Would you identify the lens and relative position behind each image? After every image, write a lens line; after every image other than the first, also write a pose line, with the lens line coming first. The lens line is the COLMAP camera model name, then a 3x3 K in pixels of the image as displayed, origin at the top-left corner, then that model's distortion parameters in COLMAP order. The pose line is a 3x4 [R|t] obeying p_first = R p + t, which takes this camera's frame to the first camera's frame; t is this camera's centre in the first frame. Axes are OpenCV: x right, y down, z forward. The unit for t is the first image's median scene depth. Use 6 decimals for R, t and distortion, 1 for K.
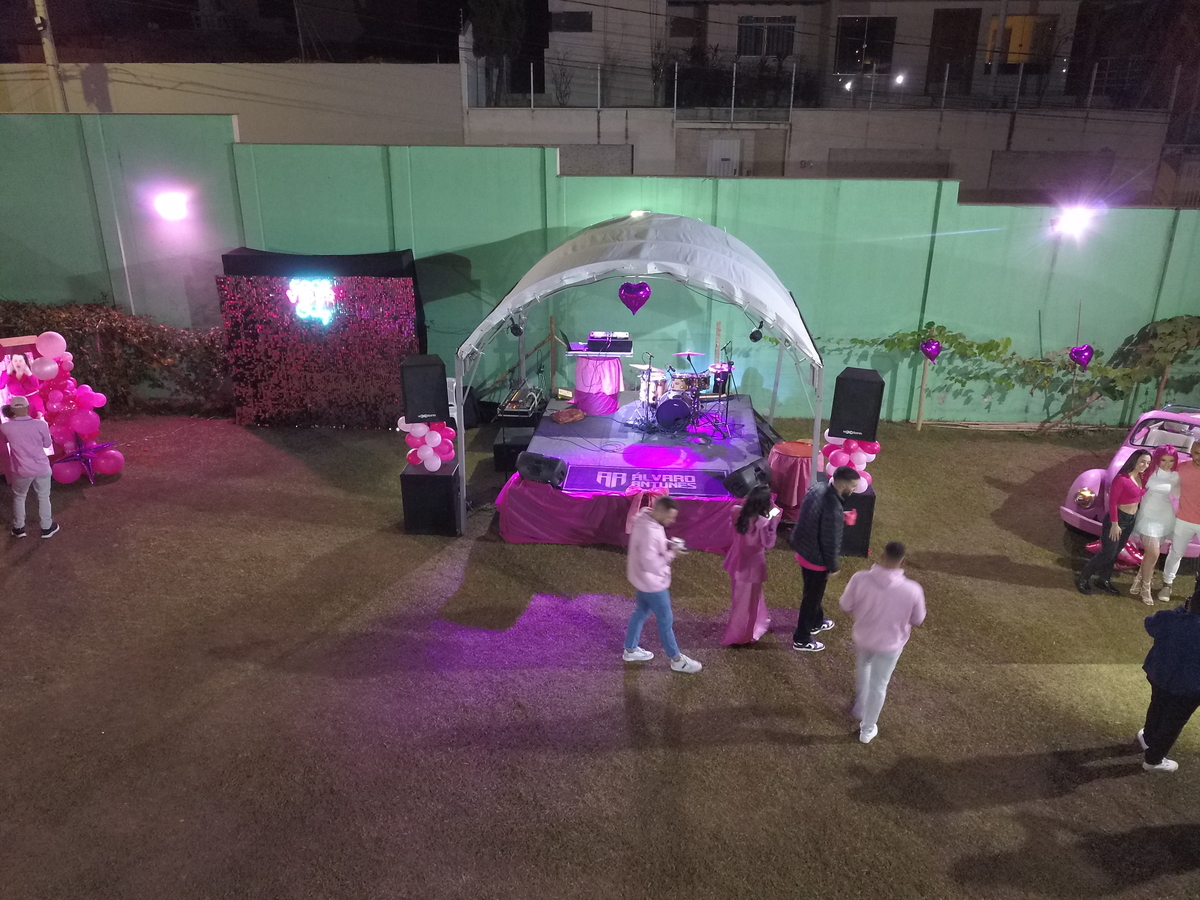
lens RADIAL K [[915.7, 0, 600.8], [0, 915.7, 449.9], [0, 0, 1]] dist [0.008068, -0.007296]
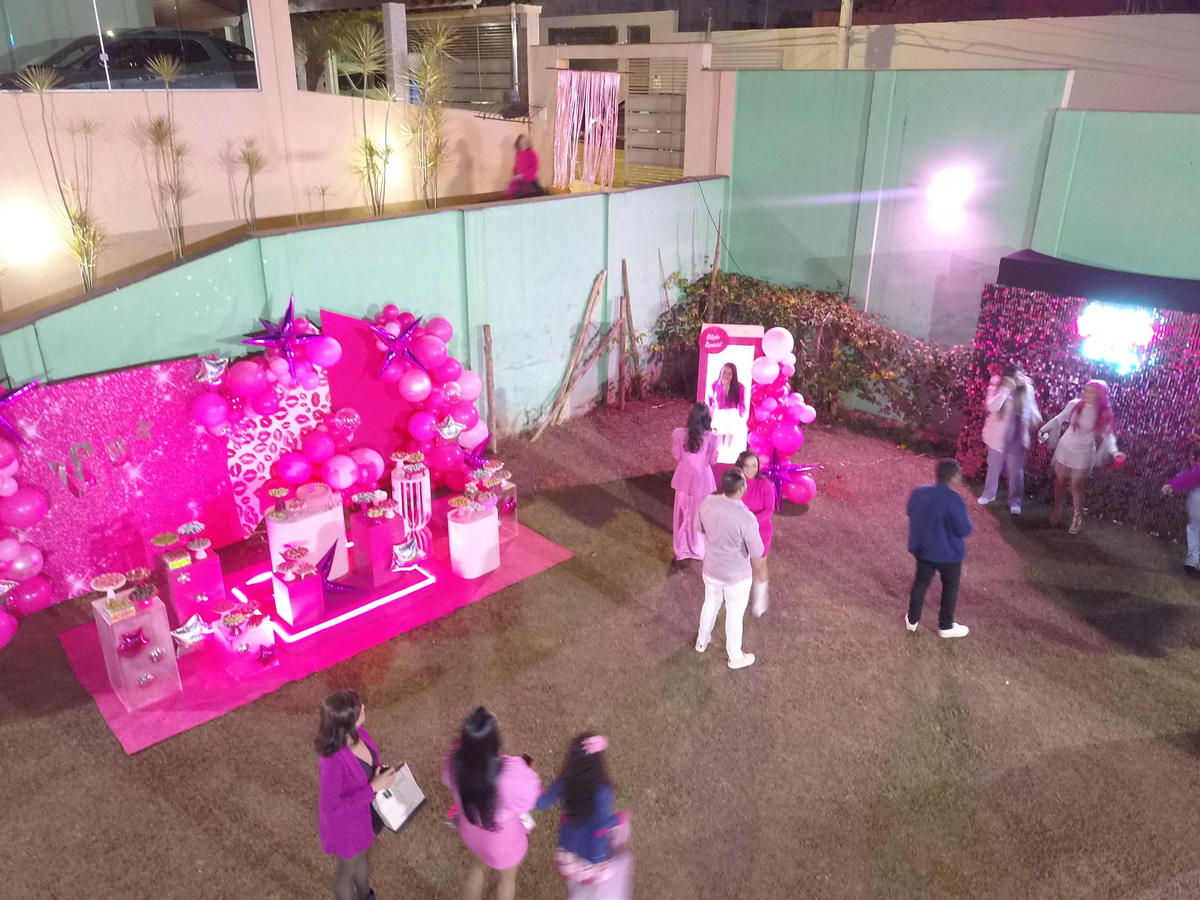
lens RADIAL K [[915.7, 0, 598.6], [0, 915.7, 451.7], [0, 0, 1]] dist [0.008068, -0.007296]
pose [[0.748500, 0.252679, -0.613108, -0.146318], [-0.239420, 0.965169, 0.105483, -0.054260], [0.618406, 0.067836, 0.782925, 0.200098]]
